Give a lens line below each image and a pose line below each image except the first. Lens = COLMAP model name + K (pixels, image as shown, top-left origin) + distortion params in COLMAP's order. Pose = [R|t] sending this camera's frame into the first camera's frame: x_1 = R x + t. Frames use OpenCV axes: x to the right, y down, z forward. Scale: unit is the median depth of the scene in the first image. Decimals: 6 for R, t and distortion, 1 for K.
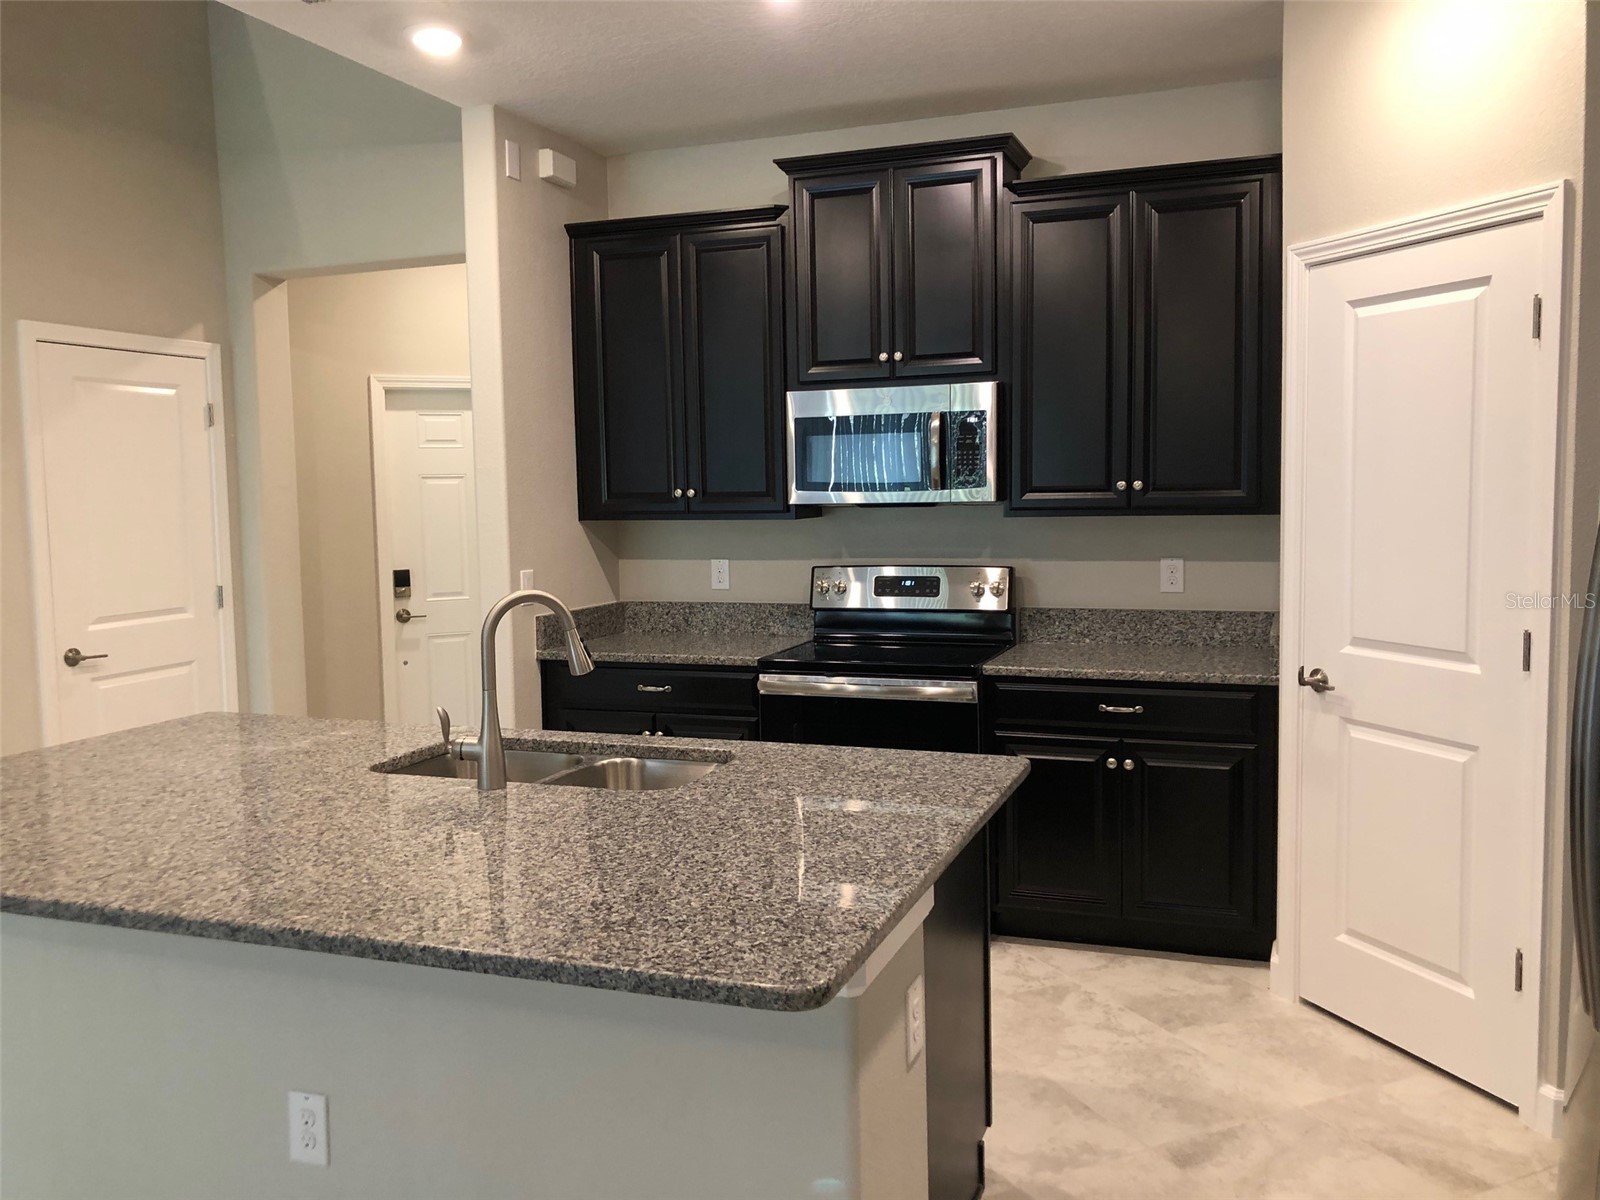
lens RADIAL K [[1311.2, 0, 800.4], [0, 1311.2, 589.7], [0, 0, 1]] dist [0.055790, -0.026576]
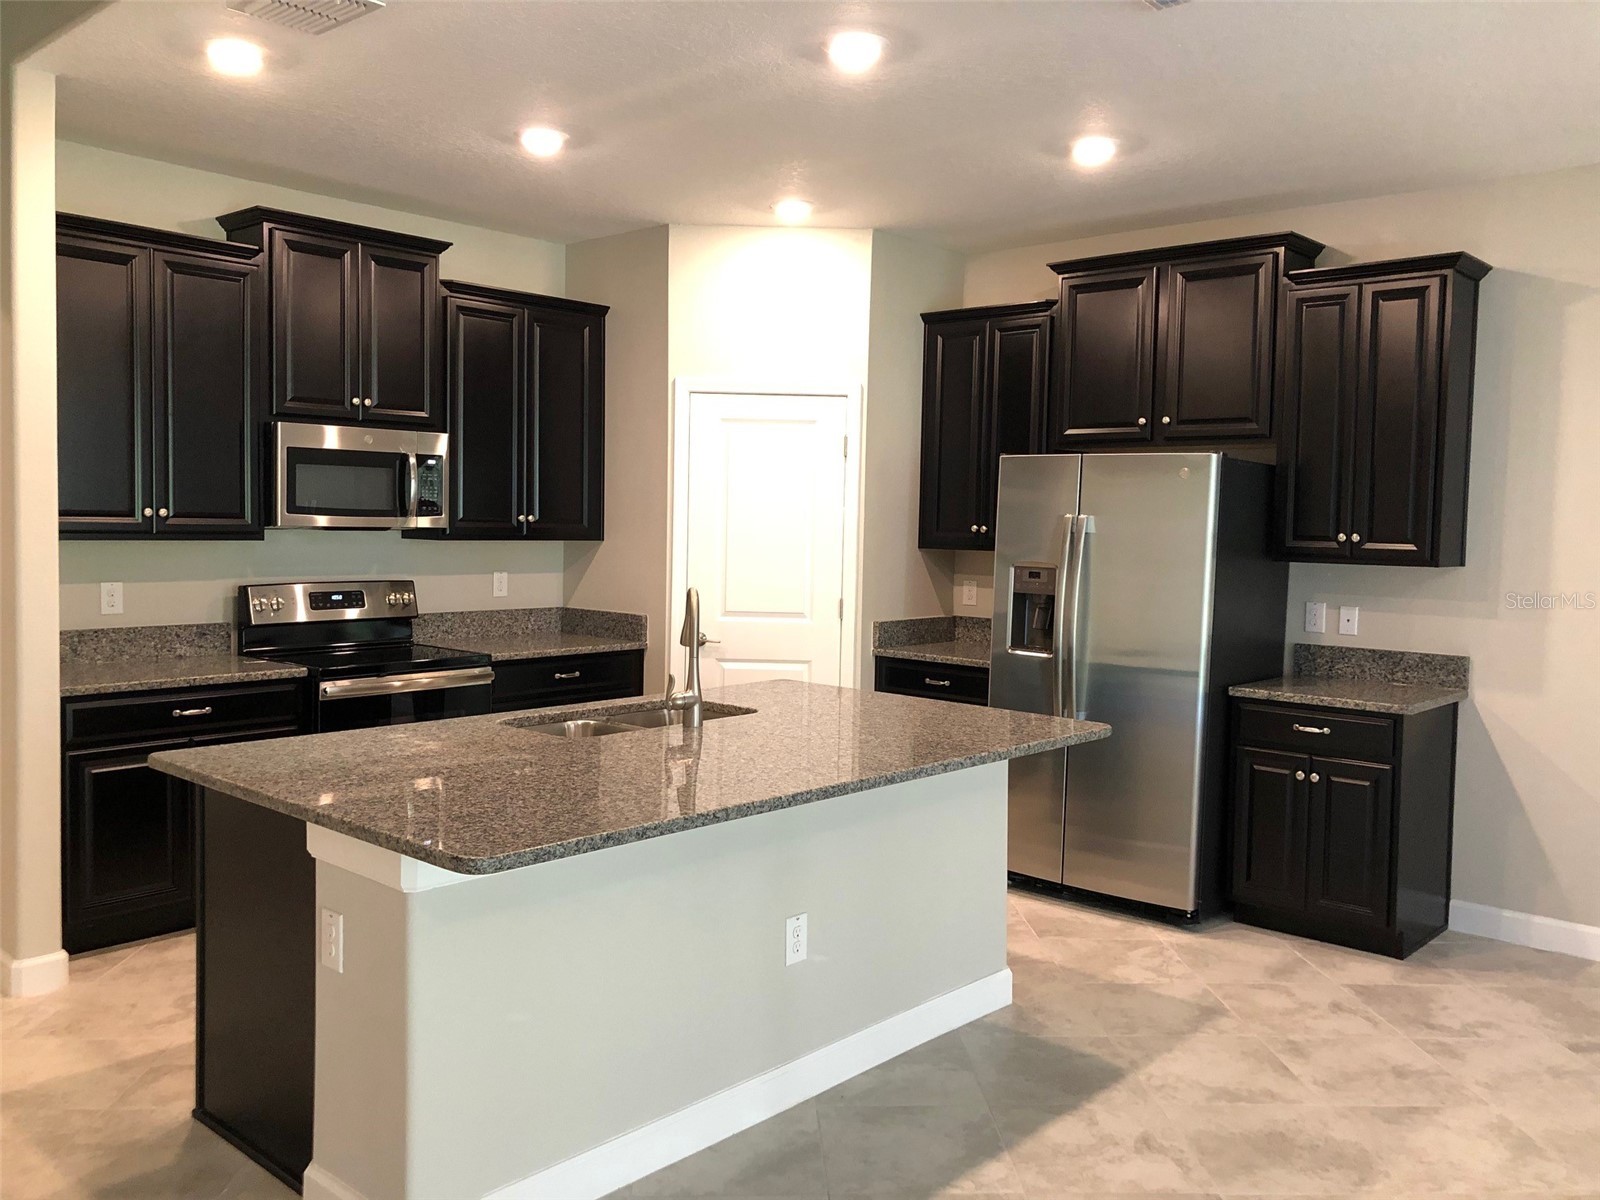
lens RADIAL K [[1311.2, 0, 797.2], [0, 1311.2, 604.3], [0, 0, 1]] dist [0.055790, -0.026576]
pose [[0.349146, -0.037392, 0.936322, -0.888632], [0.048409, 0.998589, 0.021827, -0.004851], [-0.935817, 0.037706, 0.350464, 0.231809]]
